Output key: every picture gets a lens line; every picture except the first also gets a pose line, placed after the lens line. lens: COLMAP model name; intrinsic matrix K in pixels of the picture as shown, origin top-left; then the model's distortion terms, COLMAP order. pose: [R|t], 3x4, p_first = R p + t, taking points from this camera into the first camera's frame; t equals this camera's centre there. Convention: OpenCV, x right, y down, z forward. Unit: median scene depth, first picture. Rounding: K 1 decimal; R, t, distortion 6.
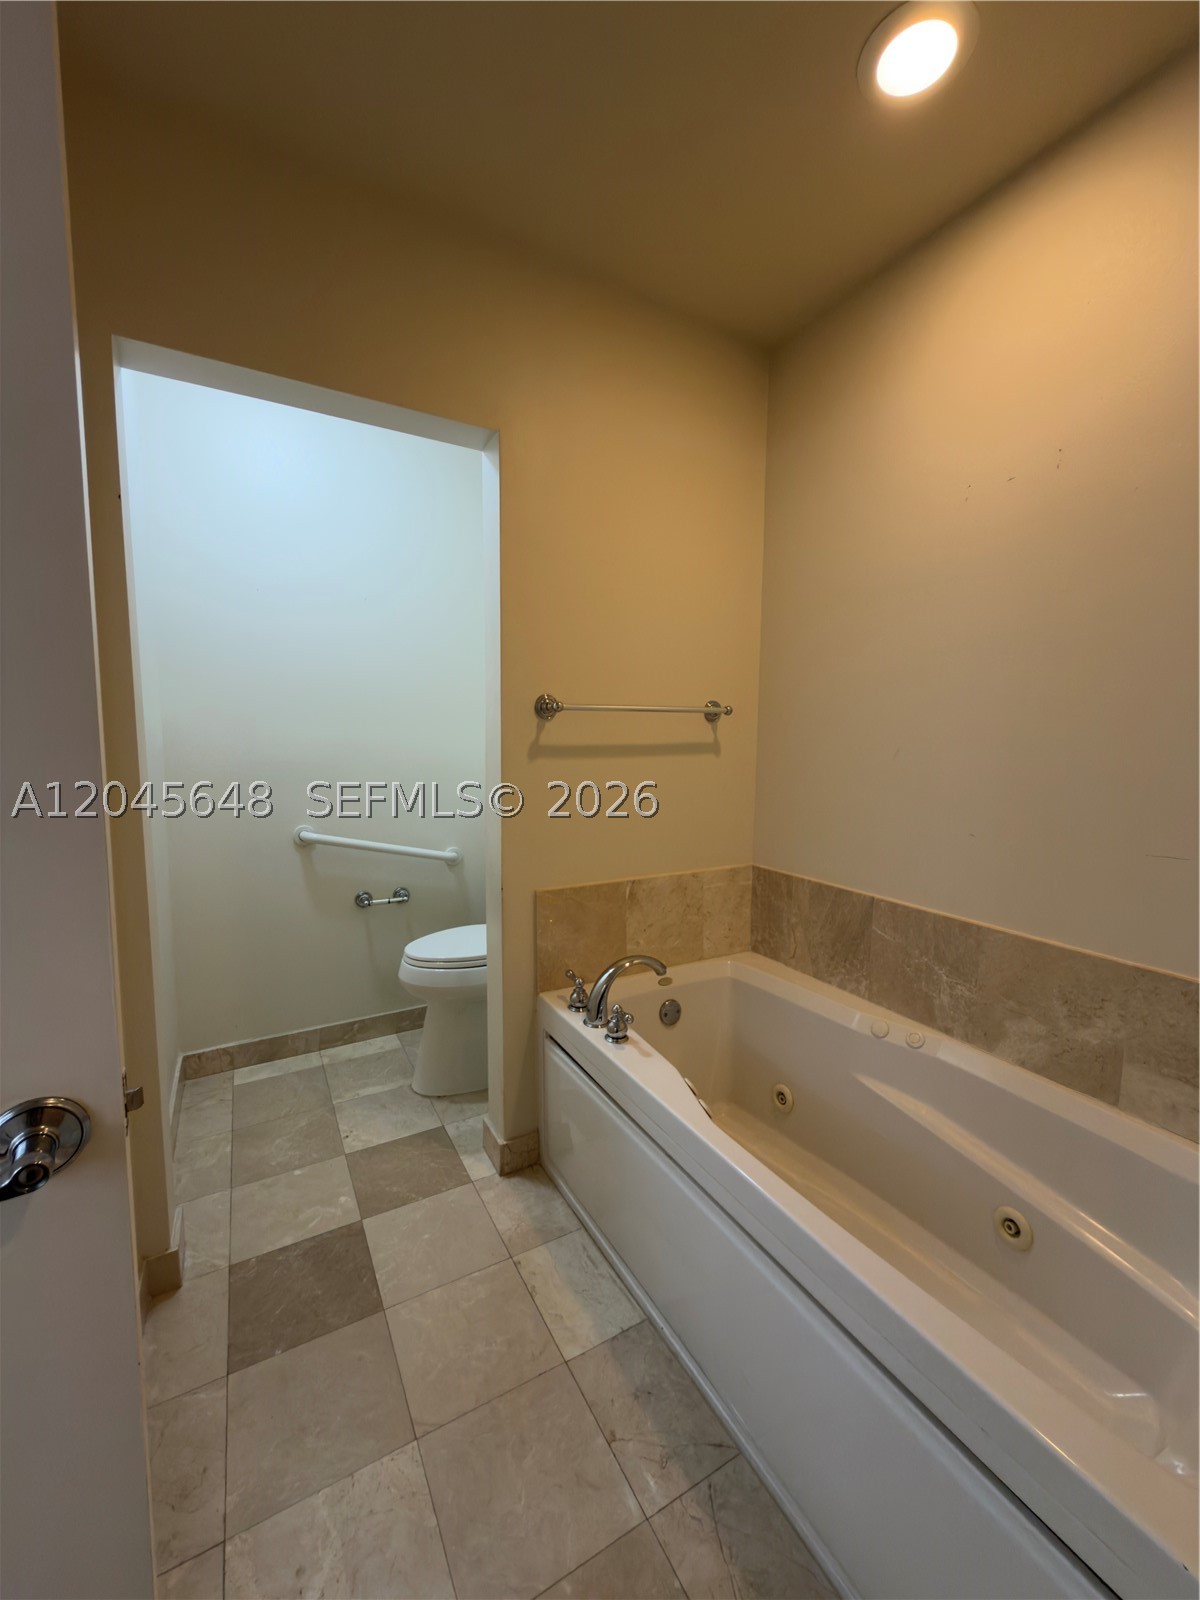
lens RADIAL K [[640.9, 0, 603.2], [0, 640.9, 793.9], [0, 0, 1]] dist [-0.001223, 0.000504]
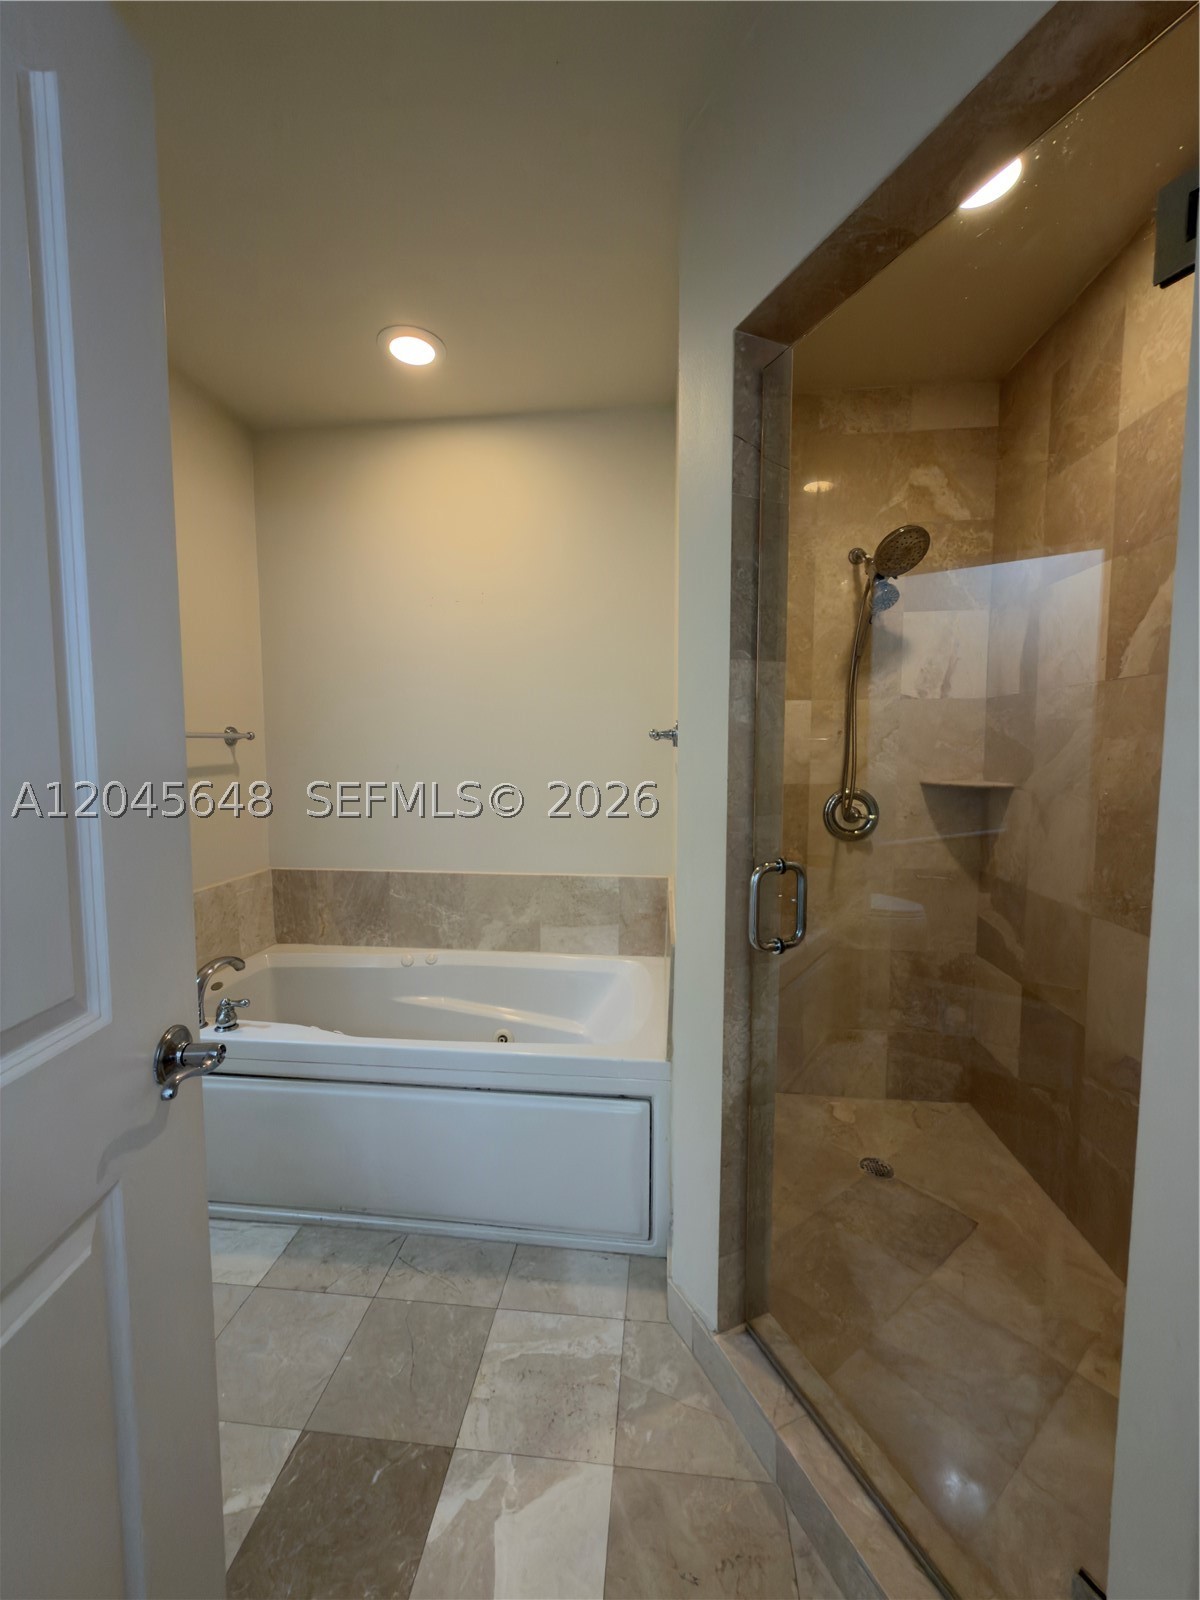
lens RADIAL K [[640.9, 0, 598.1], [0, 640.9, 798.0], [0, 0, 1]] dist [-0.001223, 0.000504]
pose [[0.577638, -0.071076, 0.813193, -0.409639], [0.081596, 0.996240, 0.029115, -0.002501], [-0.812204, 0.049536, 0.581266, -0.177022]]
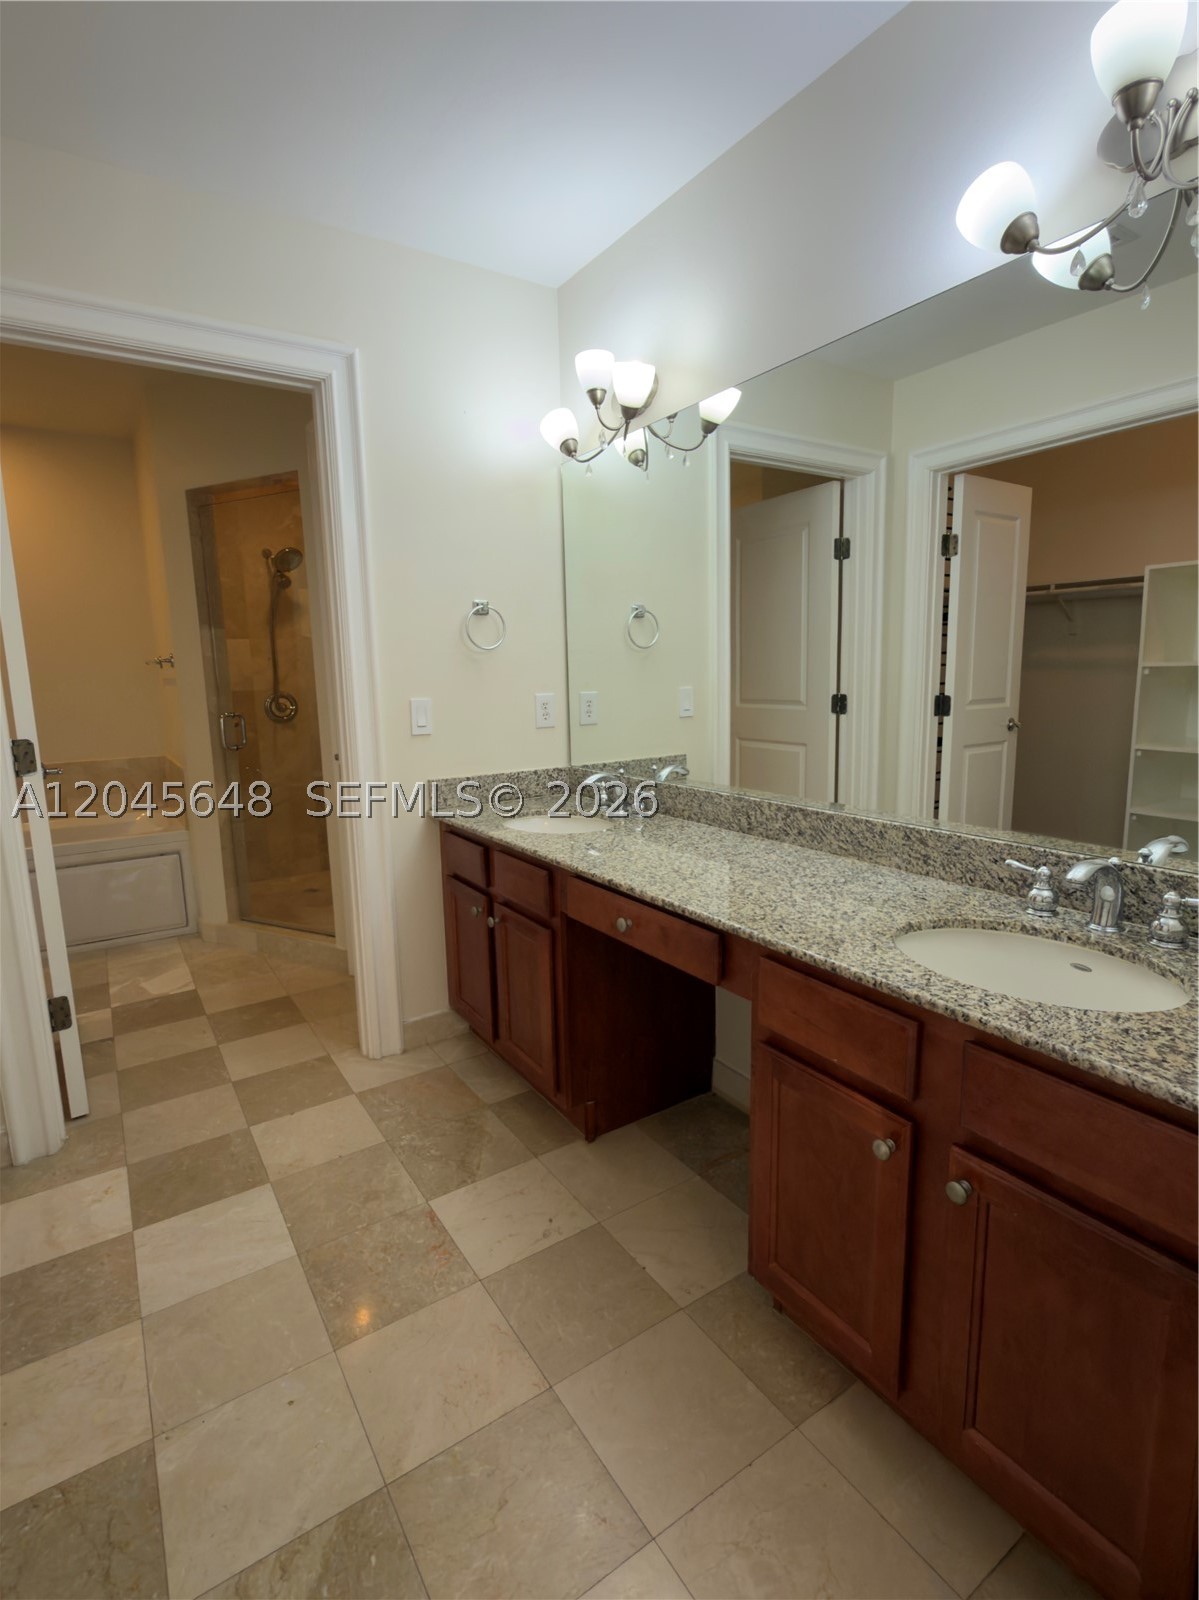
lens RADIAL K [[779.0, 0, 600.3], [0, 779.0, 797.3], [0, 0, 1]] dist [-0.002716, 0.001018]
pose [[-0.075956, -0.166841, 0.983054, -1.796069], [0.114884, 0.977872, 0.174838, 0.067966], [-0.990471, 0.126217, -0.055108, -0.724002]]
